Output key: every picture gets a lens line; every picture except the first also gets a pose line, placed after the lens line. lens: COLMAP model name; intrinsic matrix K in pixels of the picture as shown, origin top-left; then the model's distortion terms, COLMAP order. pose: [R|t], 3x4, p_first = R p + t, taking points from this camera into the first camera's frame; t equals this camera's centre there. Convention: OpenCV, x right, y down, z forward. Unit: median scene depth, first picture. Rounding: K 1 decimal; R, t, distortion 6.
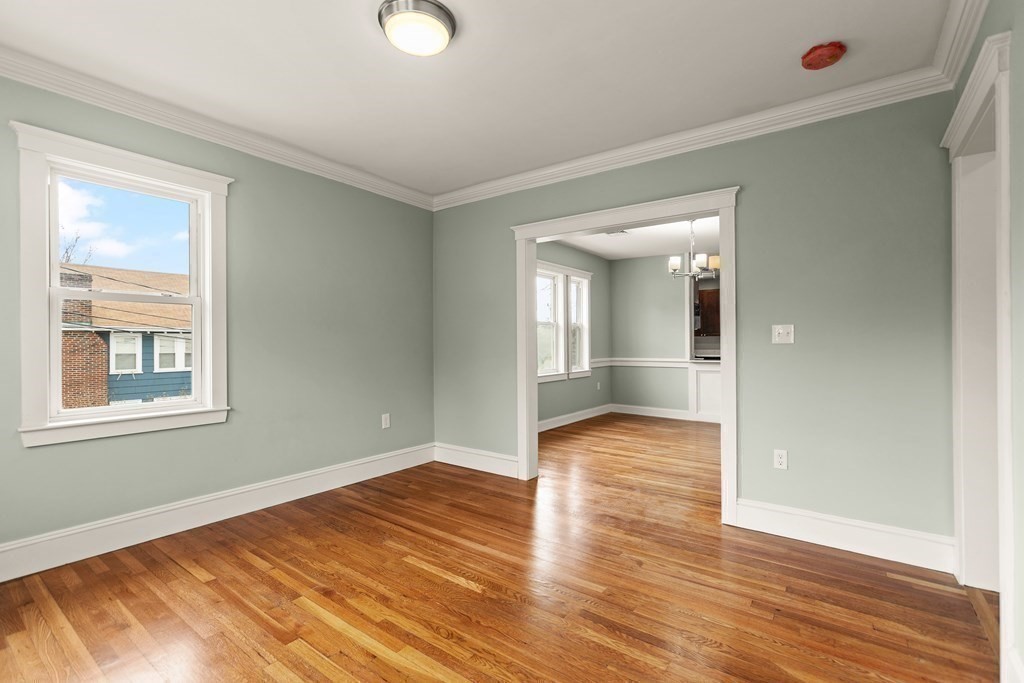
lens RADIAL K [[467.5, 0, 506.8], [0, 467.5, 345.3], [0, 0, 1]] dist [-0.014006, 0.007800]
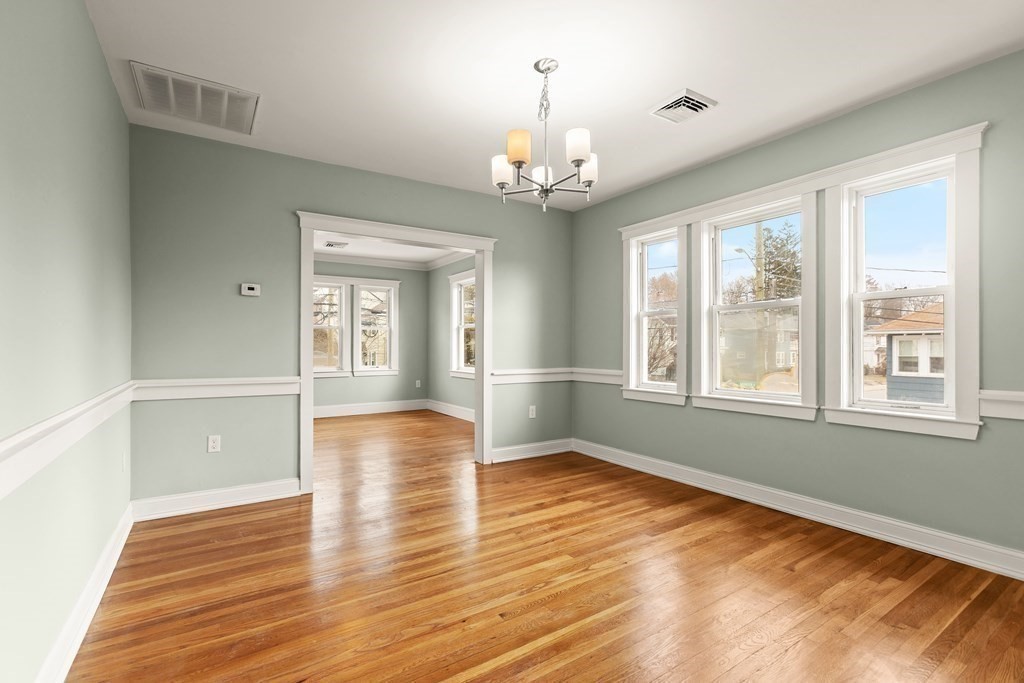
lens RADIAL K [[467.5, 0, 510.8], [0, 467.5, 348.7], [0, 0, 1]] dist [-0.014006, 0.007800]
pose [[-0.344940, 0.005188, -0.938610, 1.466063], [-0.006136, 0.999951, 0.007782, 0.000518], [0.938605, 0.008444, -0.344891, 1.965998]]
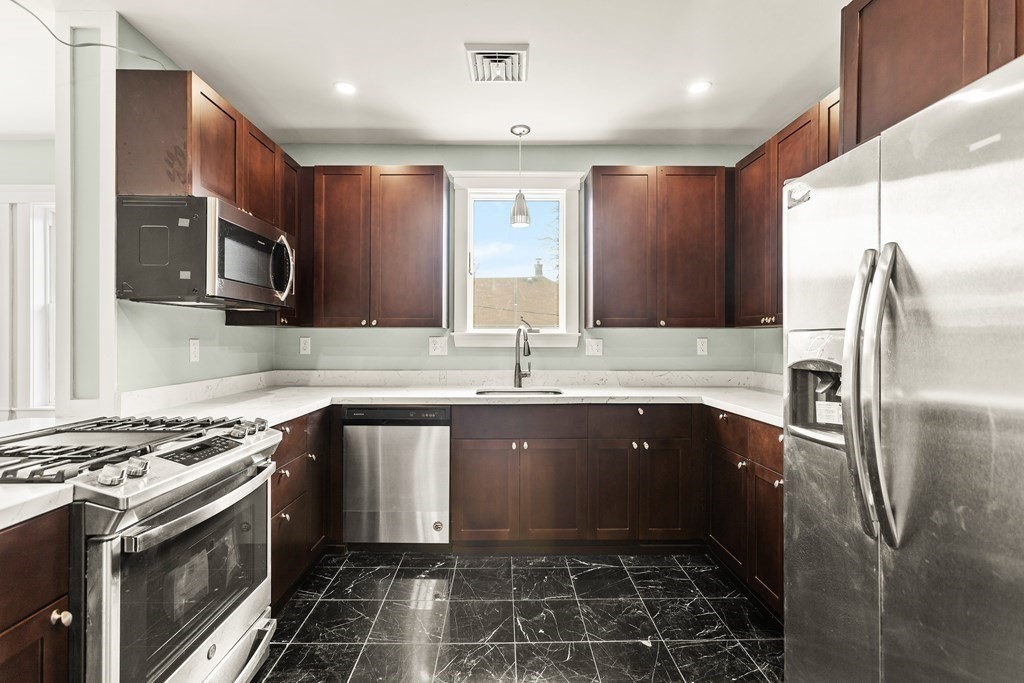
lens RADIAL K [[467.5, 0, 507.2], [0, 467.5, 340.4], [0, 0, 1]] dist [-0.014006, 0.007800]
pose [[0.608580, 0.007611, -0.793456, 1.824703], [-0.007925, 0.999962, 0.003514, -0.038512], [0.793453, 0.004149, 0.608617, 2.497035]]
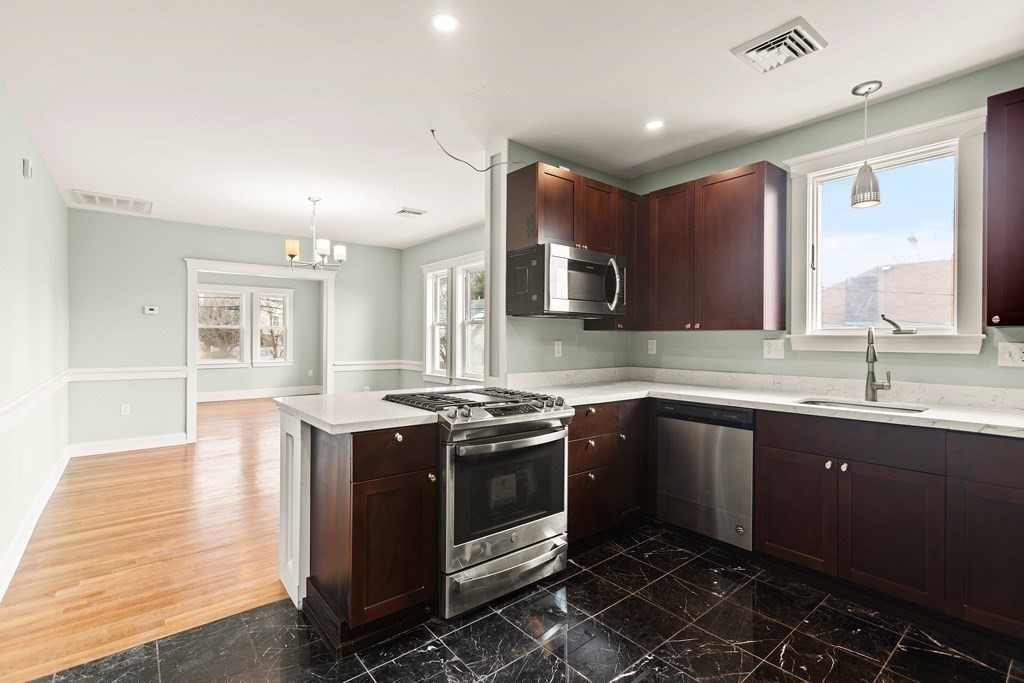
lens RADIAL K [[467.5, 0, 509.5], [0, 467.5, 341.0], [0, 0, 1]] dist [-0.014006, 0.007800]
pose [[-0.241340, 0.006087, -0.970422, 1.999690], [-0.008698, 0.999927, 0.008435, -0.041648], [0.970402, 0.010476, -0.241269, 2.720965]]
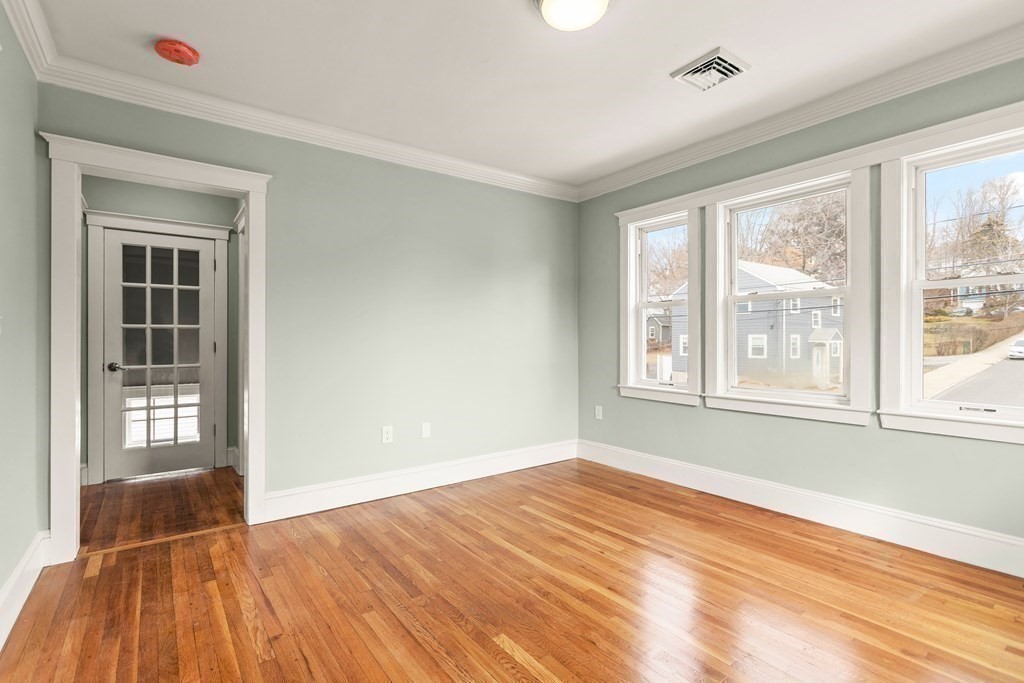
lens RADIAL K [[479.5, 0, 505.9], [0, 479.5, 339.9], [0, 0, 1]] dist [-0.006826, 0.002629]
pose [[-0.957425, 0.003819, 0.288657, -0.229135], [0.004744, 0.999986, 0.002507, 0.005189], [-0.288644, 0.003769, -0.957429, 1.340913]]
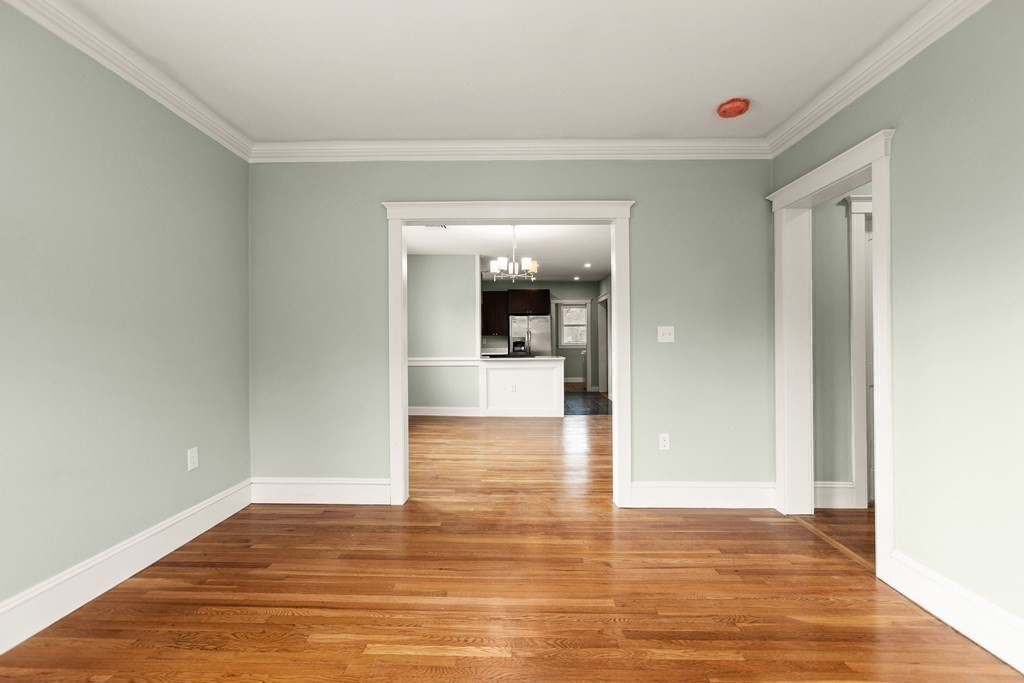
lens RADIAL K [[467.5, 0, 511.4], [0, 467.5, 342.7], [0, 0, 1]] dist [-0.014006, 0.007800]
pose [[0.811736, -0.001794, 0.584022, -0.384125], [0.004006, 0.999989, -0.002497, -0.001733], [-0.584011, 0.004367, 0.811734, 0.261684]]
